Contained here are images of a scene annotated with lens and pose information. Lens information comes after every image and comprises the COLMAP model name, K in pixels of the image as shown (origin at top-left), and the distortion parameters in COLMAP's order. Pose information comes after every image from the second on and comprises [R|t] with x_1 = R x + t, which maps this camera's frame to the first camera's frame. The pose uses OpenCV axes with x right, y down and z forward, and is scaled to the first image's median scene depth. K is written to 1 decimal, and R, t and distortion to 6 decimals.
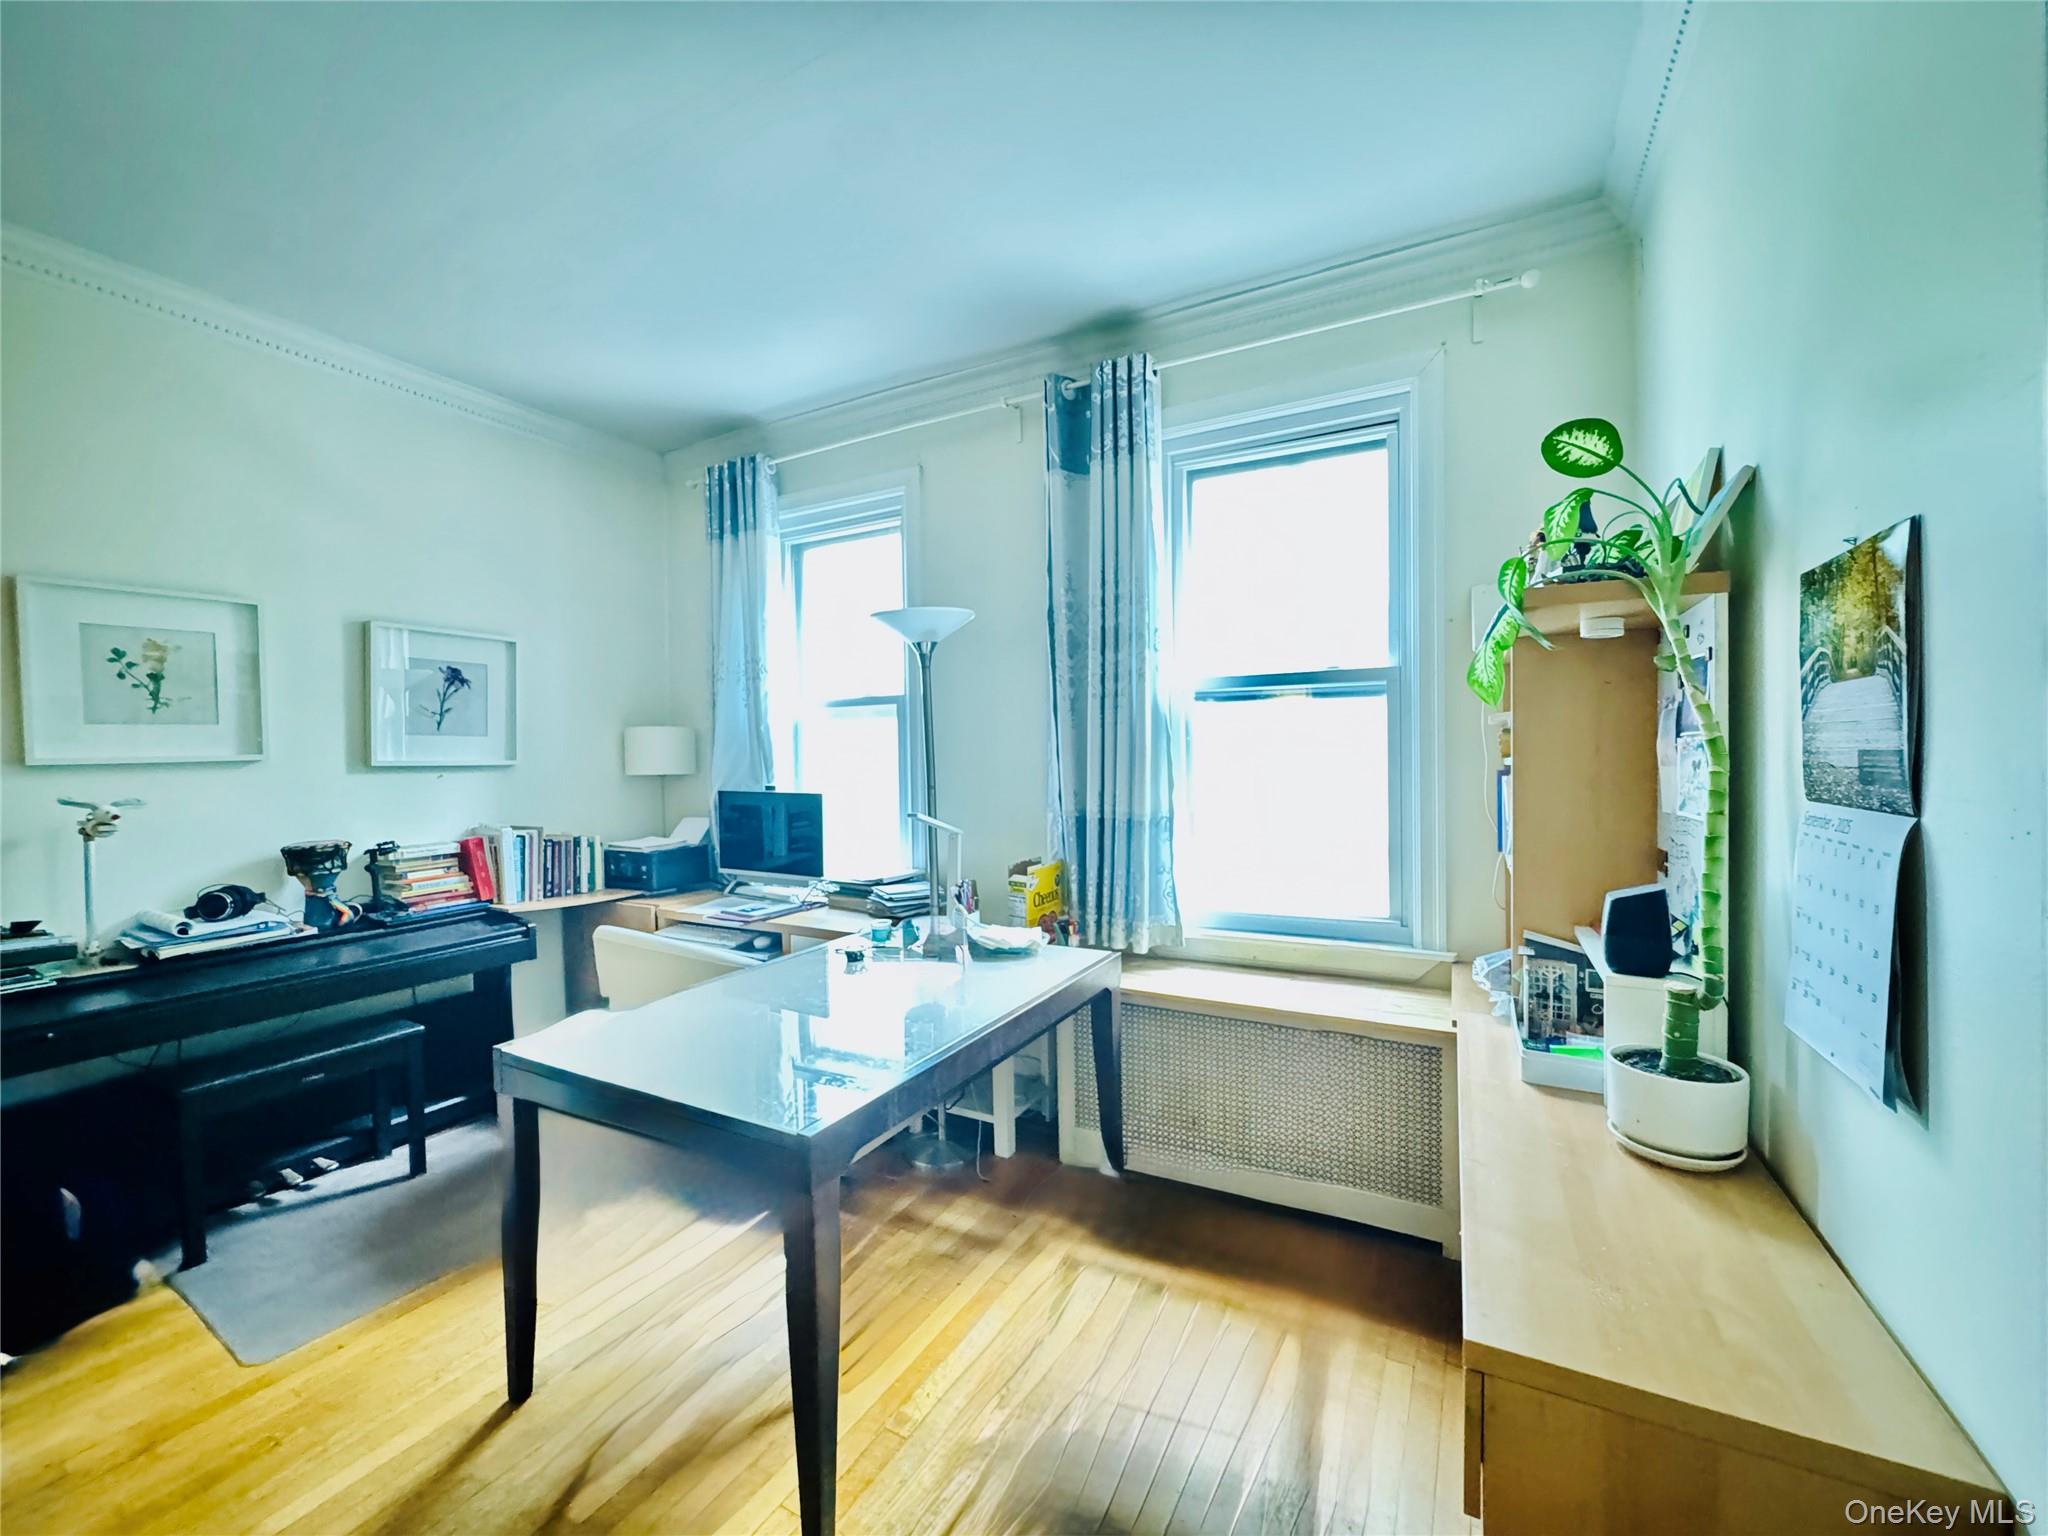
lens RADIAL K [[822.7, 0, 1023.3], [0, 822.7, 763.8], [0, 0, 1]] dist [-0.003917, 0.000450]
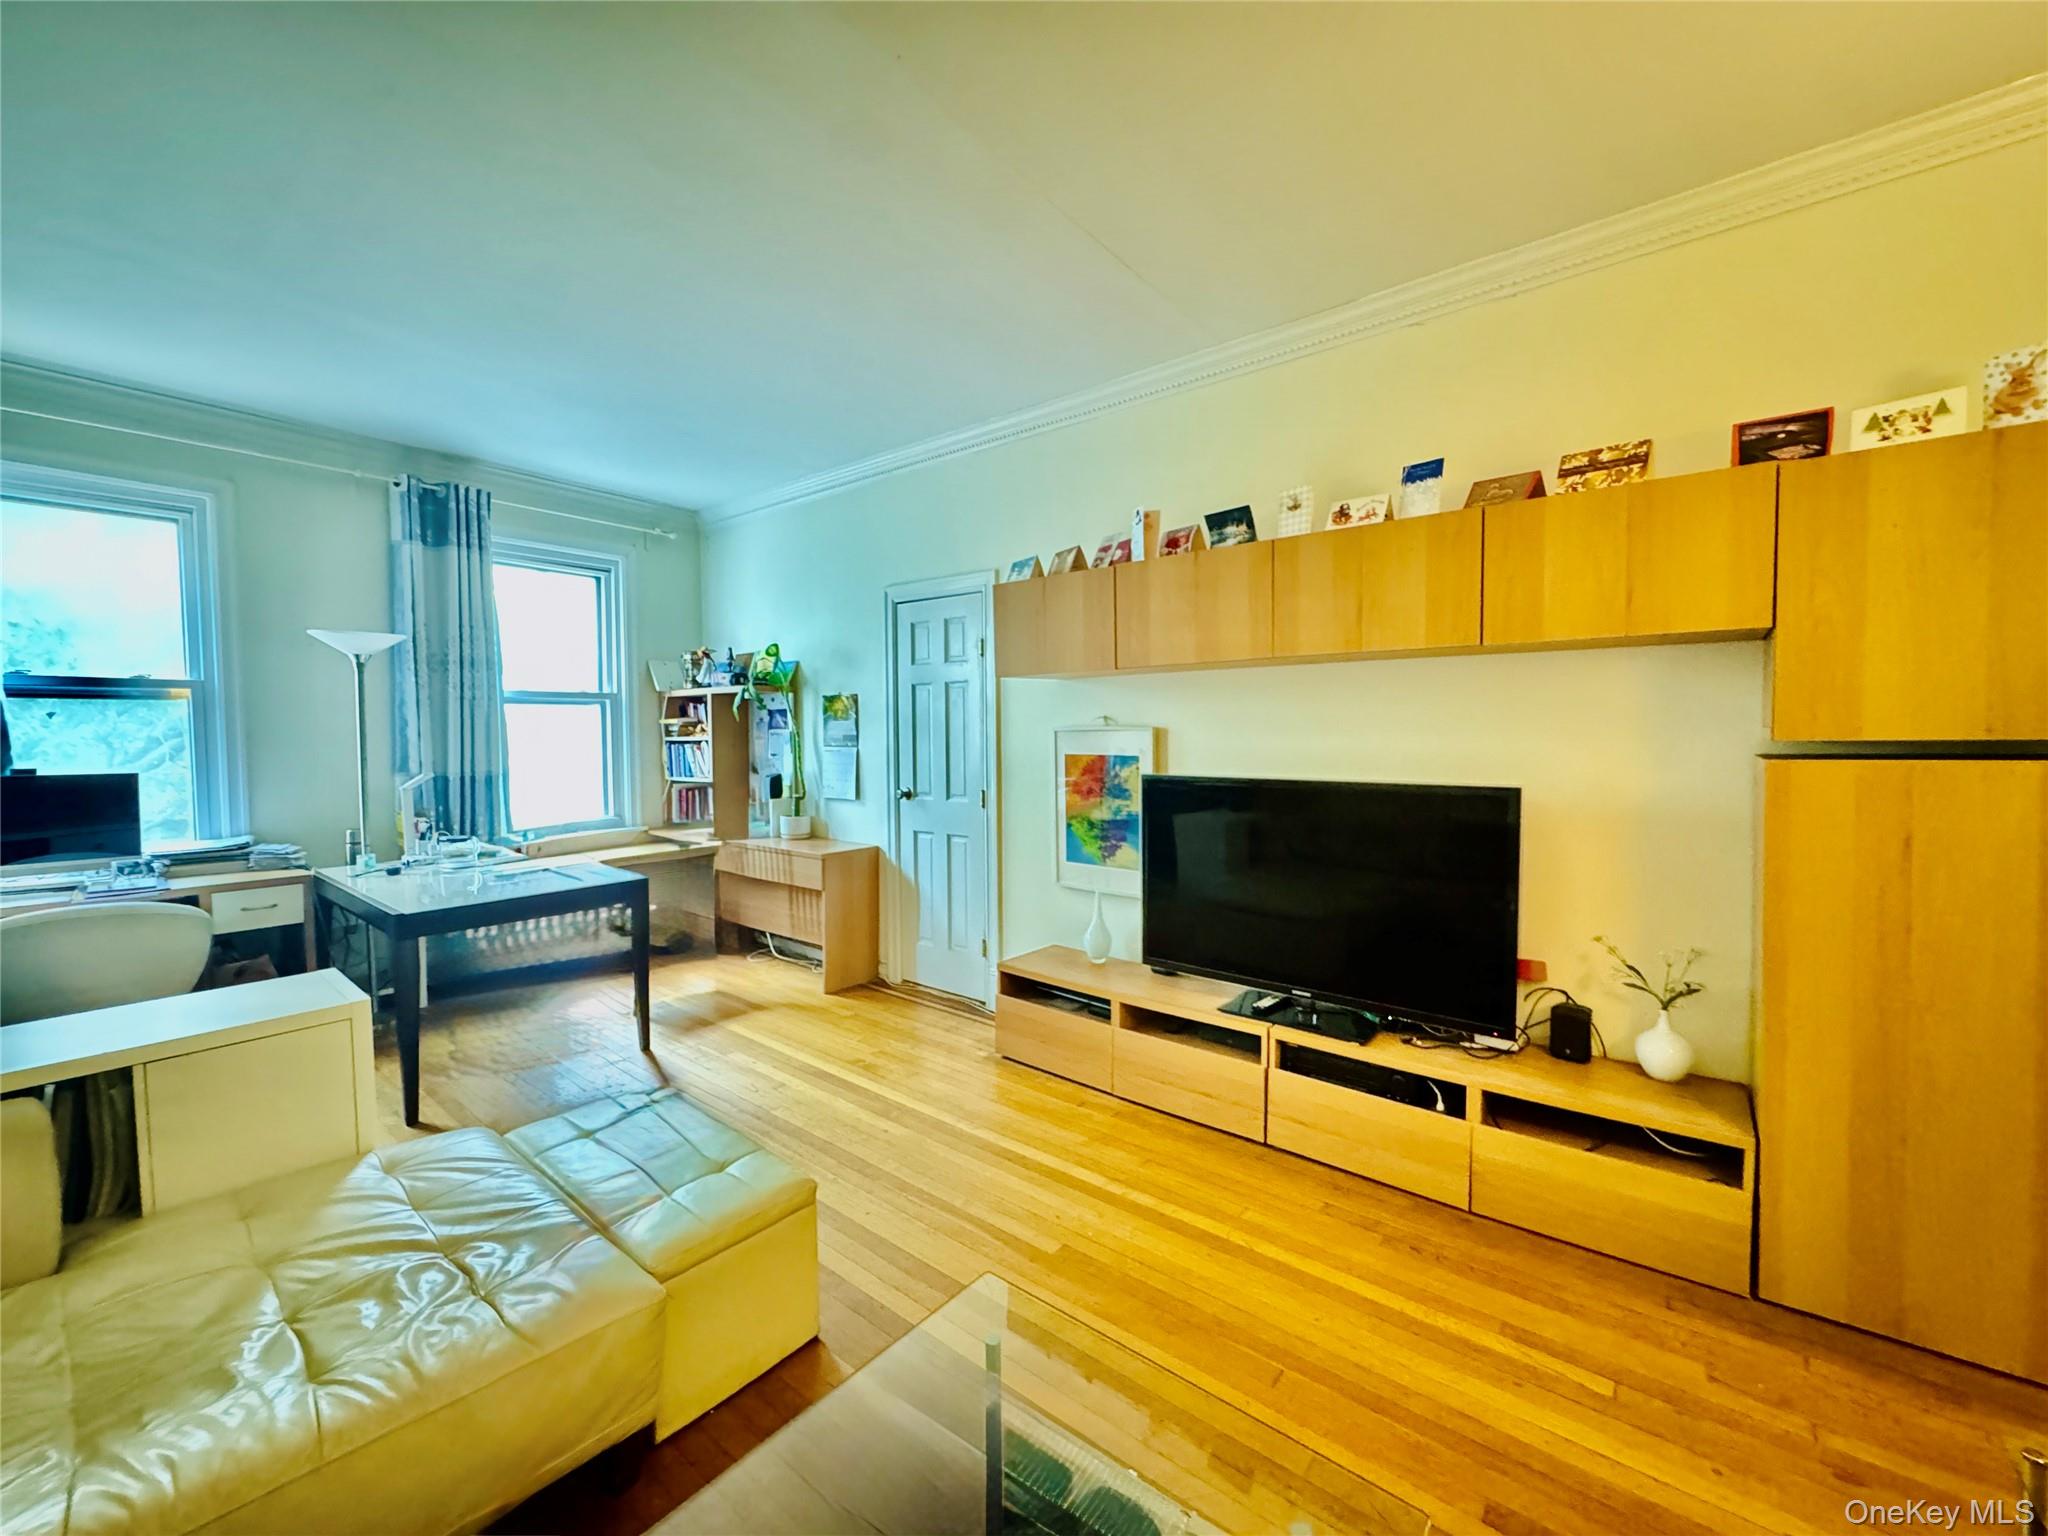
lens RADIAL K [[822.7, 0, 1024.5], [0, 822.7, 771.5], [0, 0, 1]] dist [-0.003917, 0.000450]
pose [[0.163775, -0.043211, 0.985551, -1.310515], [0.008337, 0.999065, 0.042418, -0.001109], [-0.986463, 0.001269, 0.163982, -0.322804]]
